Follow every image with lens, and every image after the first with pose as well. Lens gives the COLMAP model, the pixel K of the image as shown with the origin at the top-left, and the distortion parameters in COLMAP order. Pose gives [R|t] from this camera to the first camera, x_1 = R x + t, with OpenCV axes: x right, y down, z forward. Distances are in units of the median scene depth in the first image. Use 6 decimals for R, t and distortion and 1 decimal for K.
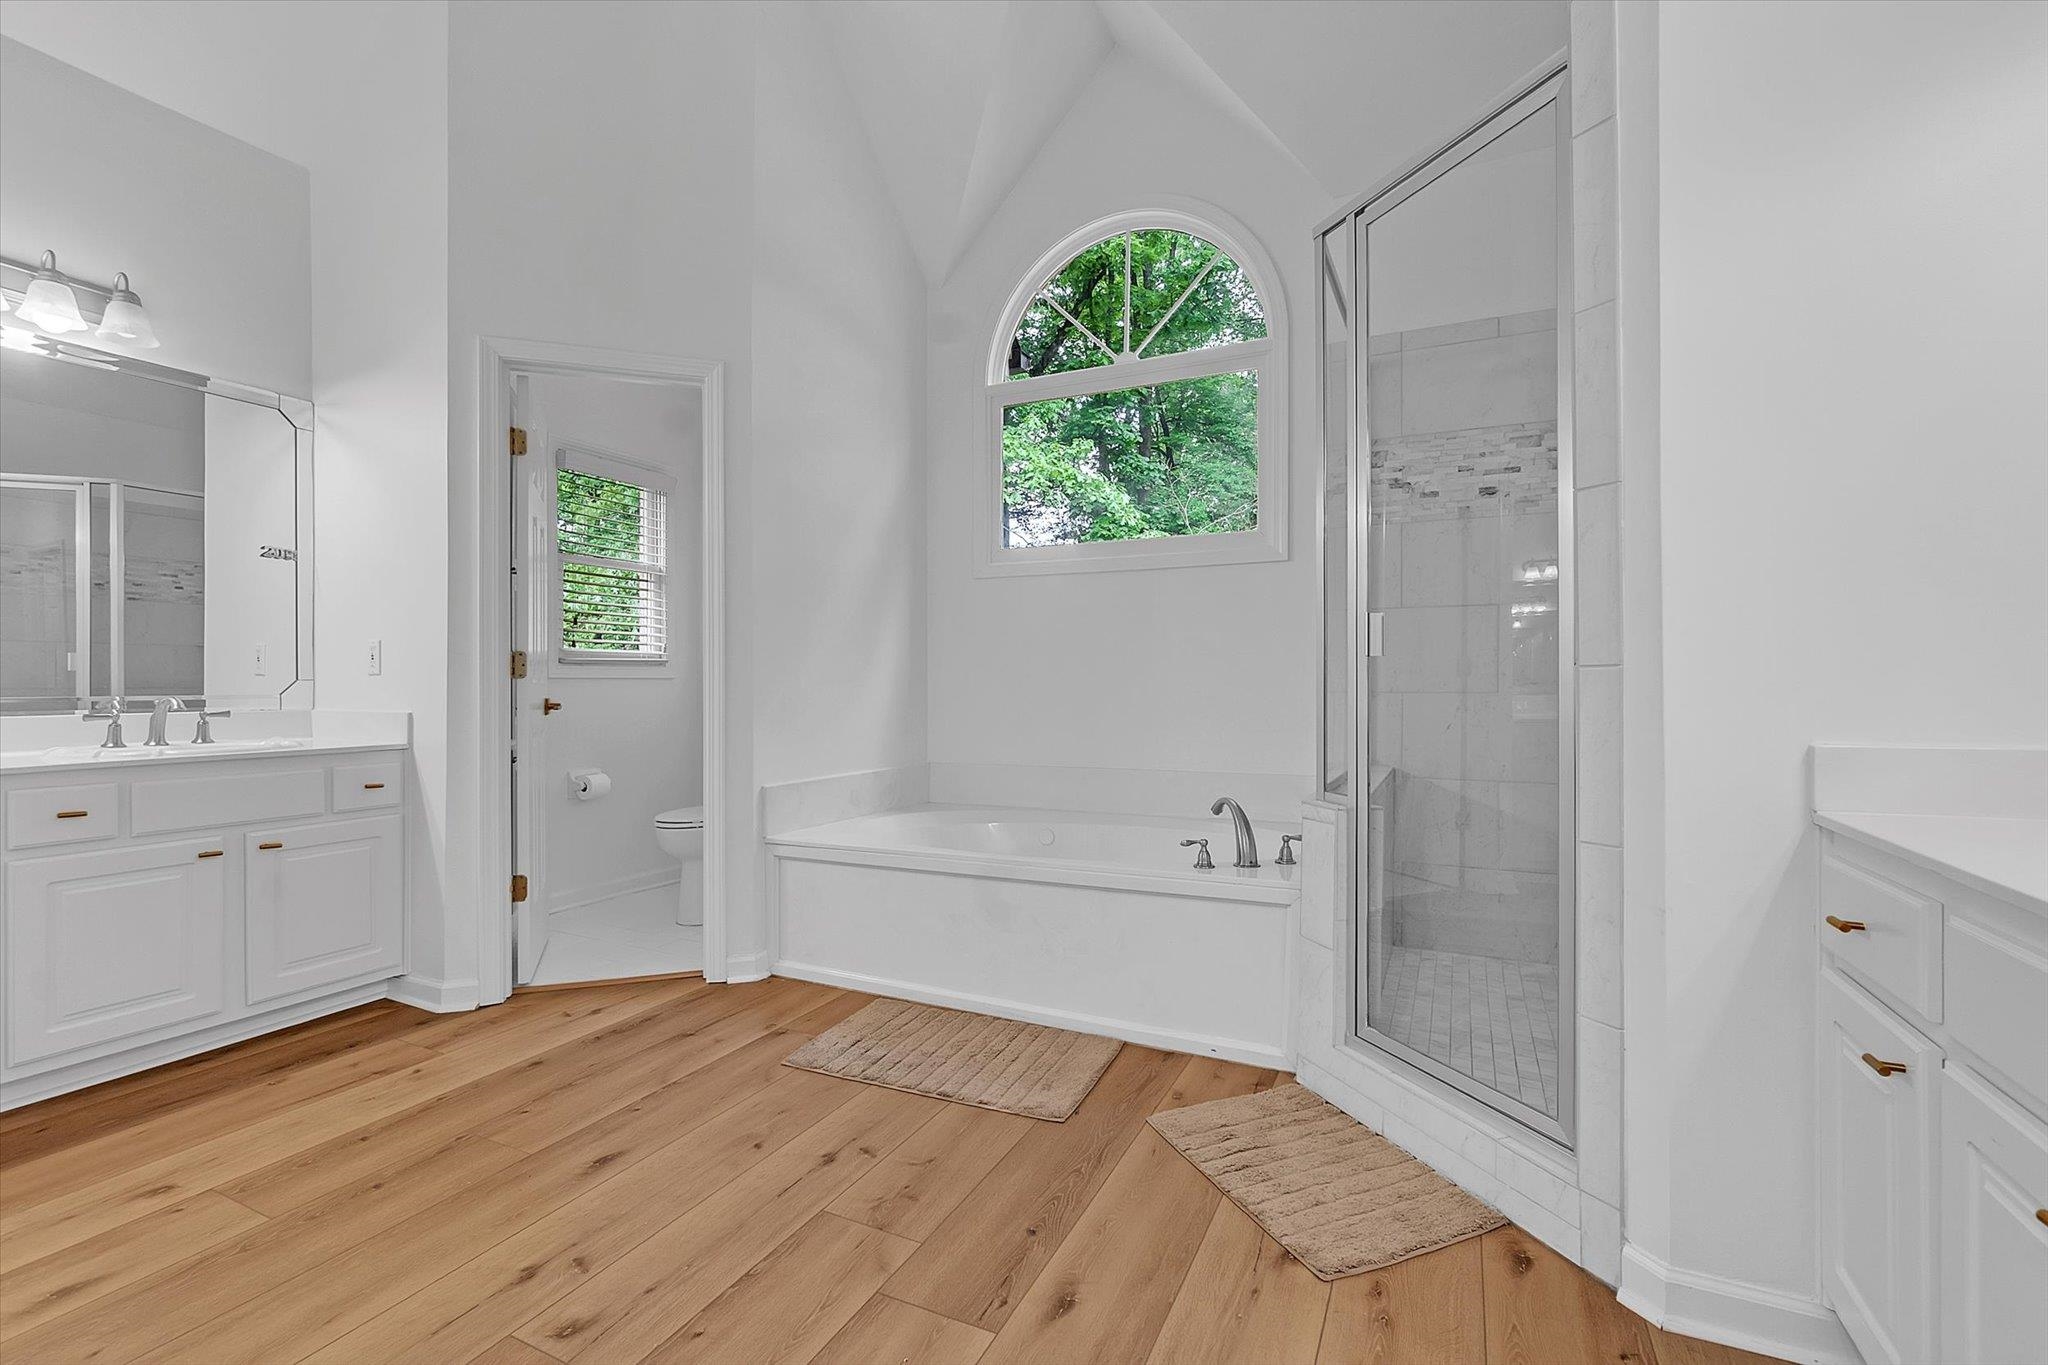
lens RADIAL K [[898.1, 0, 998.4], [0, 898.1, 707.9], [0, 0, 1]] dist [-0.006603, 0.002005]
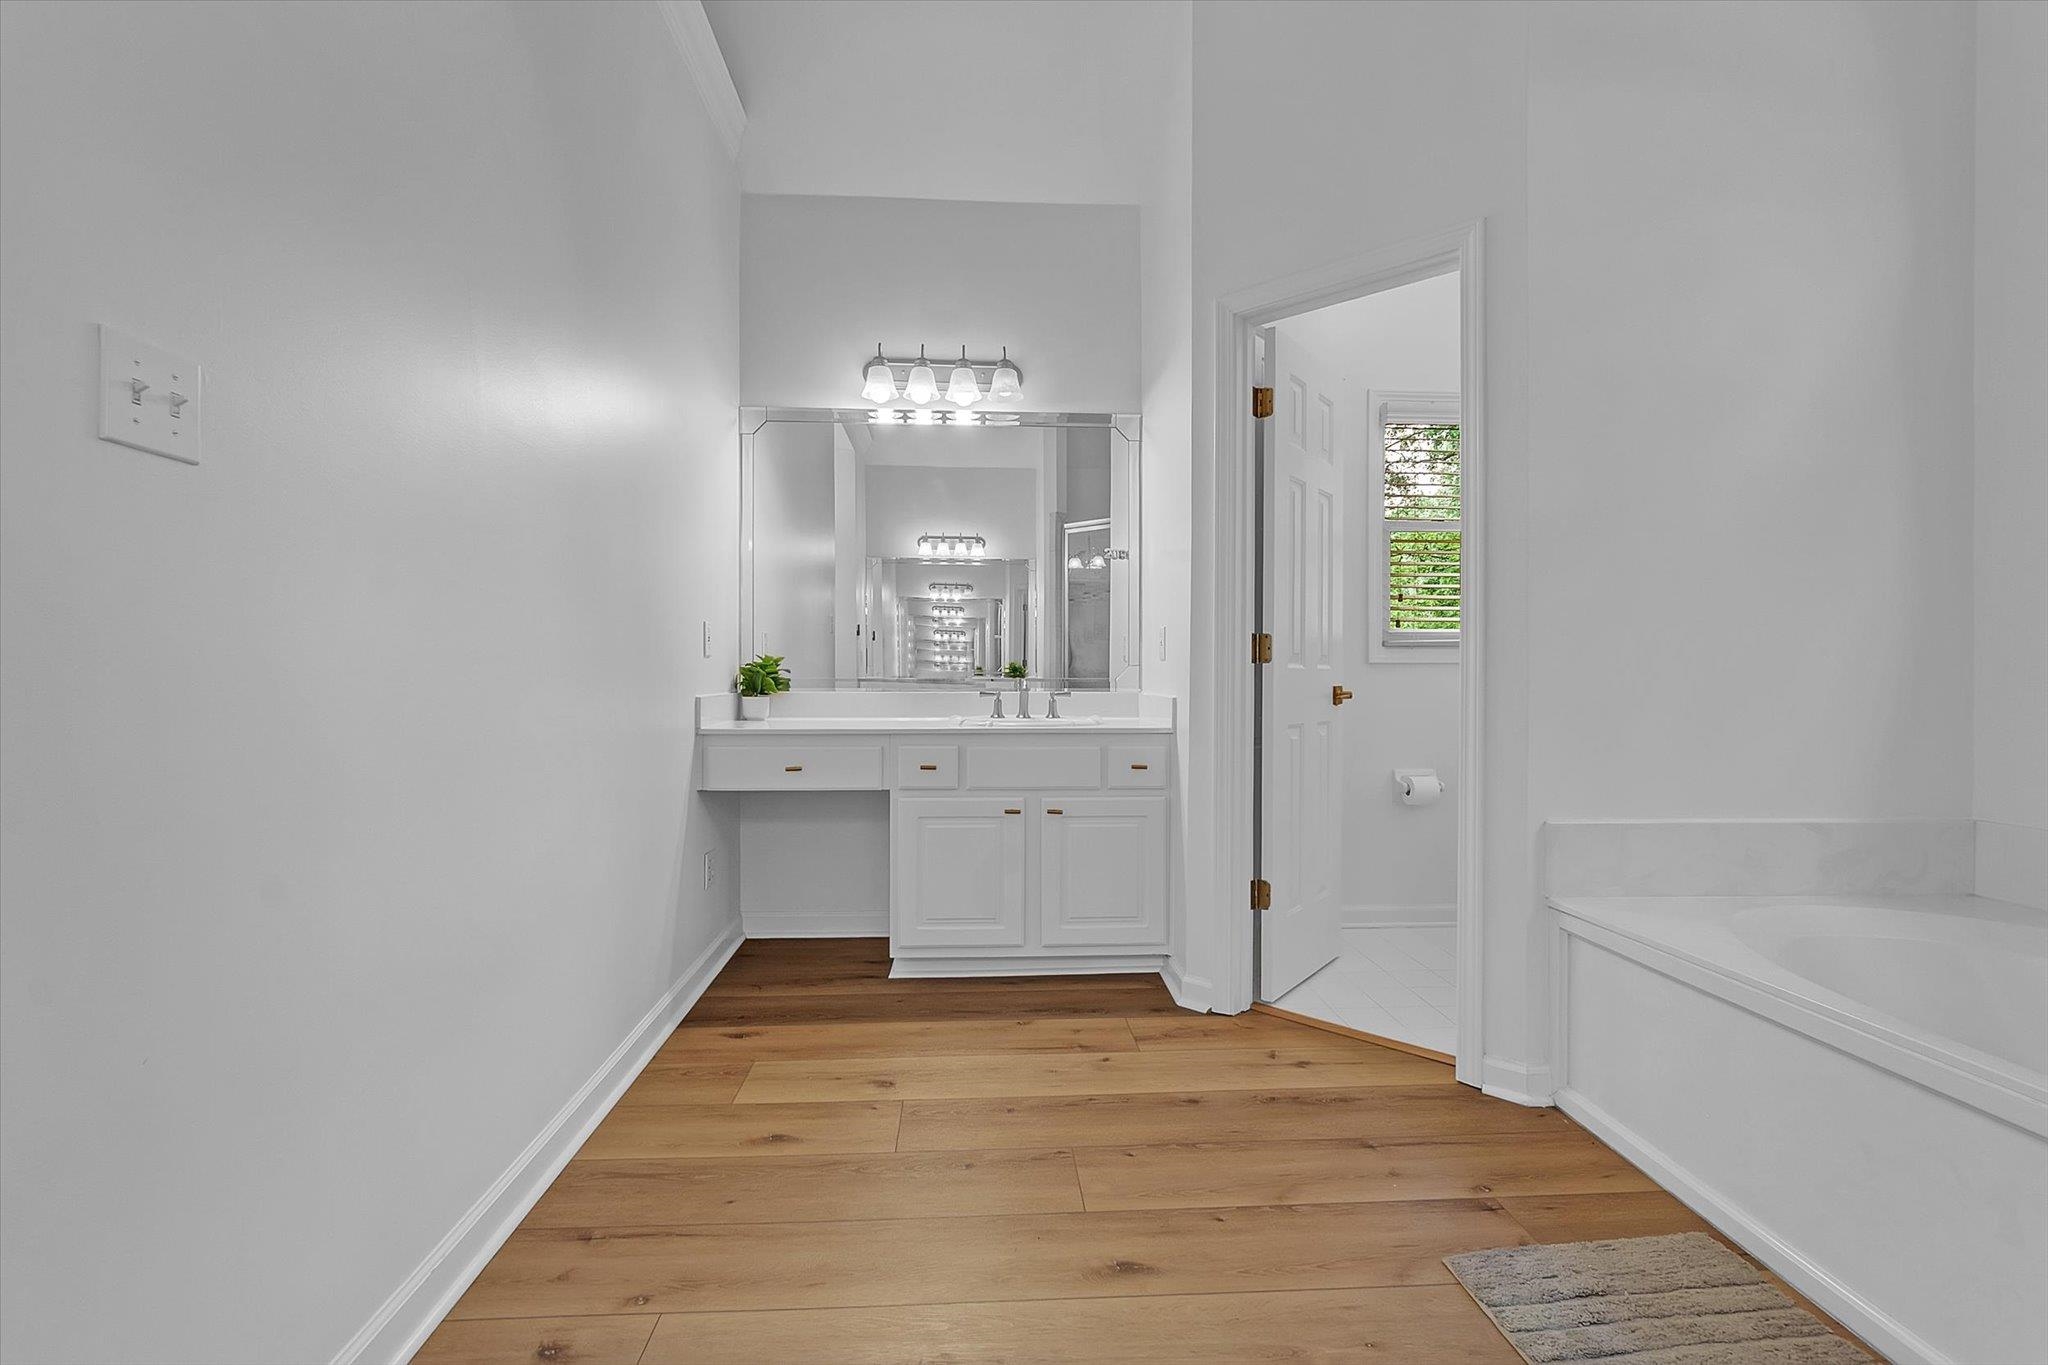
lens RADIAL K [[898.1, 0, 1033.2], [0, 898.1, 679.6], [0, 0, 1]] dist [-0.006603, 0.002005]
pose [[0.502814, 0.012185, -0.864309, 0.146524], [-0.026454, 0.999649, -0.001296, -0.009948], [0.863990, 0.023516, 0.502960, 0.379501]]
